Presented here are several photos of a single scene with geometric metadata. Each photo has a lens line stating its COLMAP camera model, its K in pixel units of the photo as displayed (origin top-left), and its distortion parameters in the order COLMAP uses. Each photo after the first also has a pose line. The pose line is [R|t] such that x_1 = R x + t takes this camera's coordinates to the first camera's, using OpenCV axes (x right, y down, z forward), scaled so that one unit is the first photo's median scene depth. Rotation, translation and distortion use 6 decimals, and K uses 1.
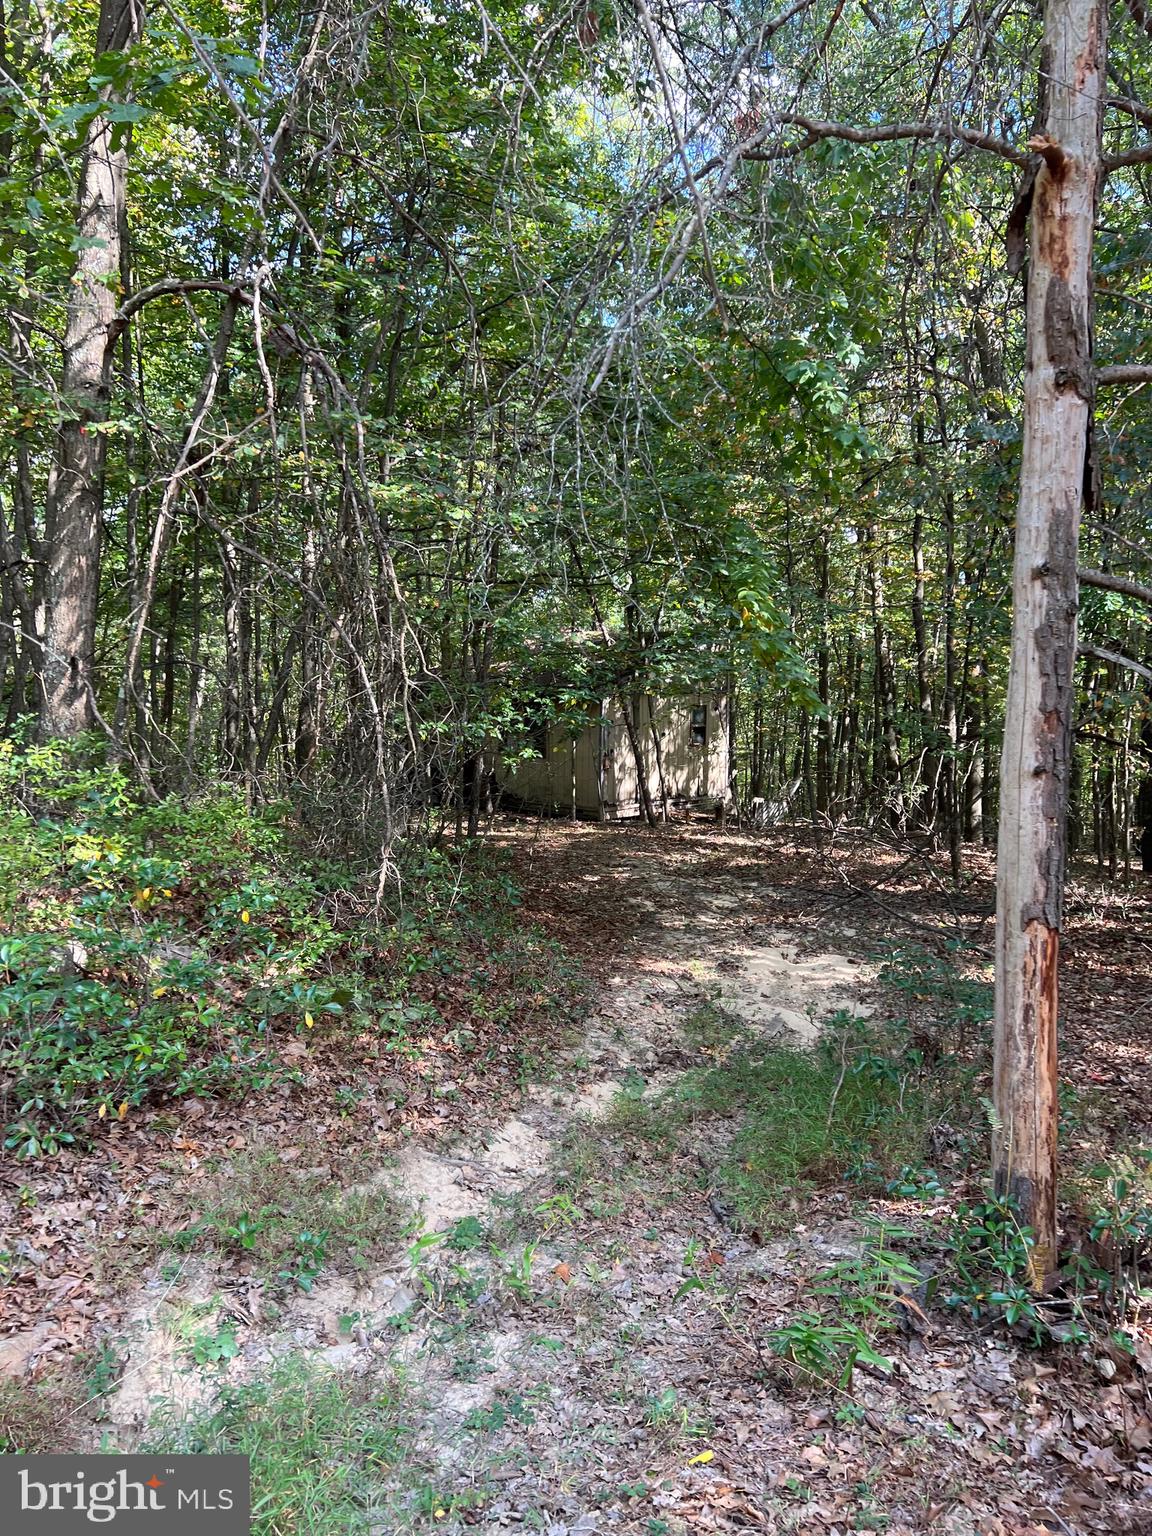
lens RADIAL K [[1118.6, 0, 600.0], [0, 1118.6, 761.3], [0, 0, 1]] dist [0.001099, -0.037384]
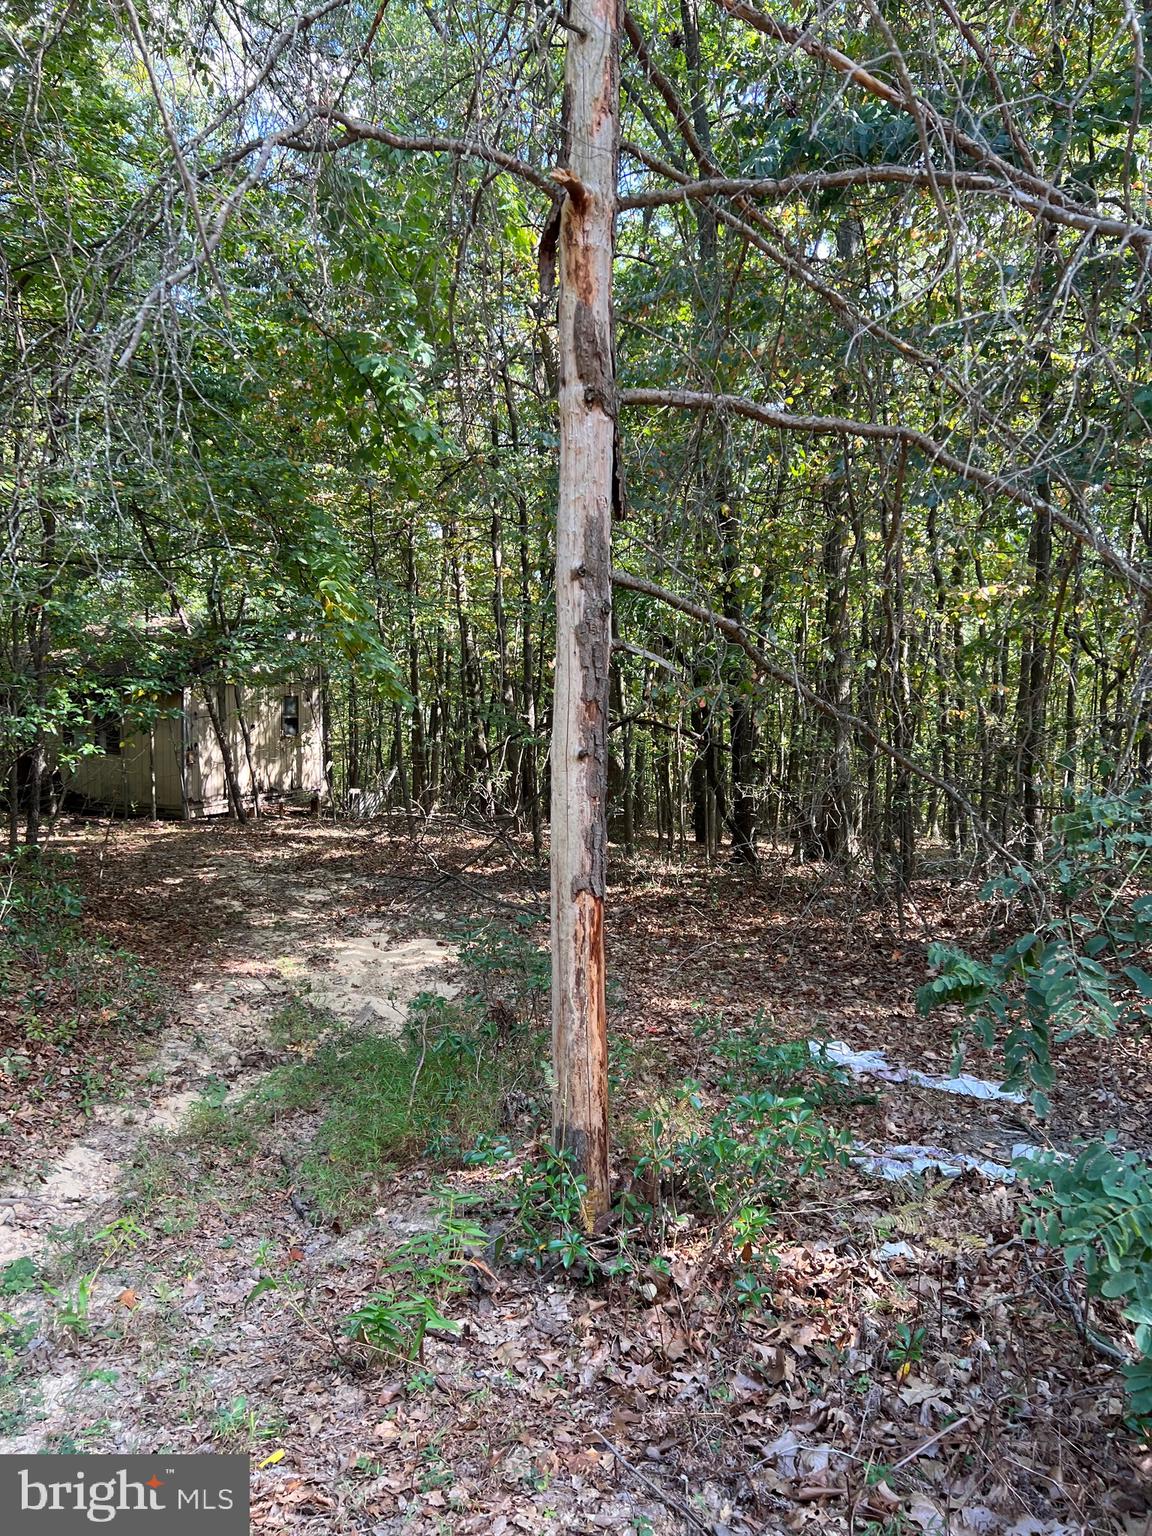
lens RADIAL K [[1107.6, 0, 605.3], [0, 1107.6, 749.8], [0, 0, 1]] dist [0.005374, -0.032102]
pose [[0.935373, -0.023018, 0.352912, 0.015823], [0.023490, 0.999720, 0.002945, 0.000804], [-0.352881, 0.005535, 0.935652, -0.009262]]
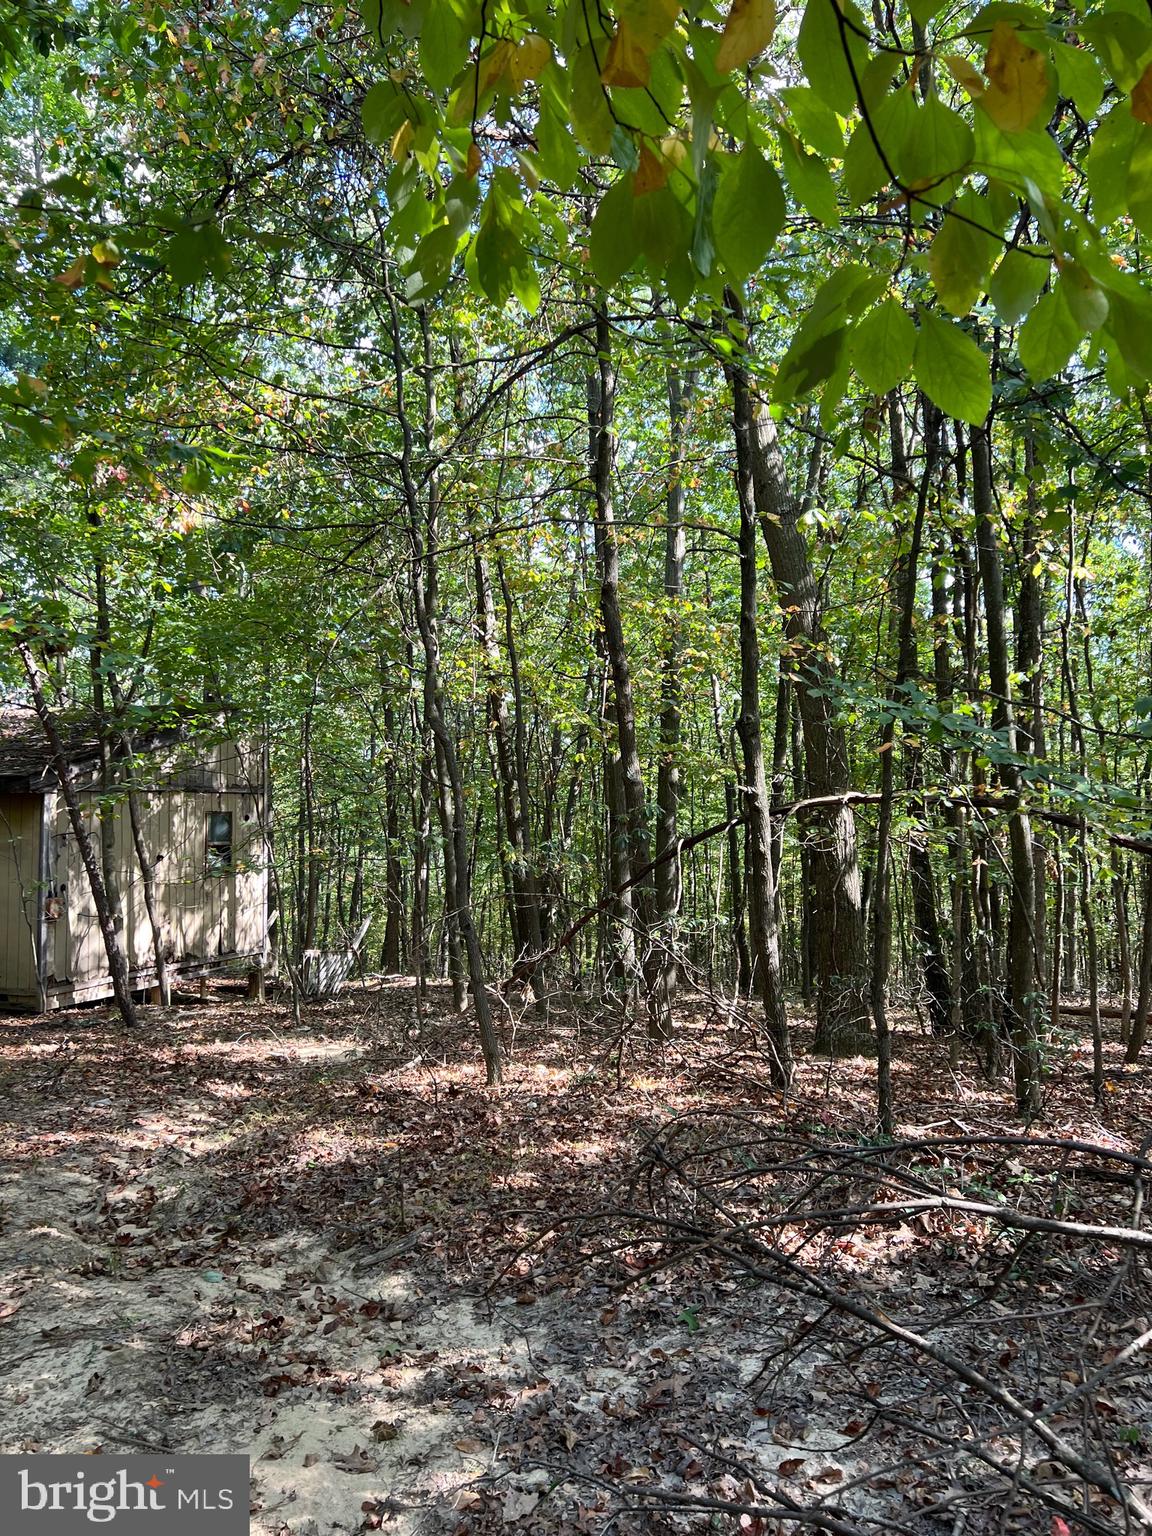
lens RADIAL K [[1109.2, 0, 564.7], [0, 1109.2, 750.6], [0, 0, 1]] dist [0.005978, -0.031219]
pose [[0.927221, 0.000320, 0.374516, 0.167289], [0.049618, 0.991080, -0.123689, 0.021911], [-0.371214, 0.133270, 0.918934, 1.683681]]
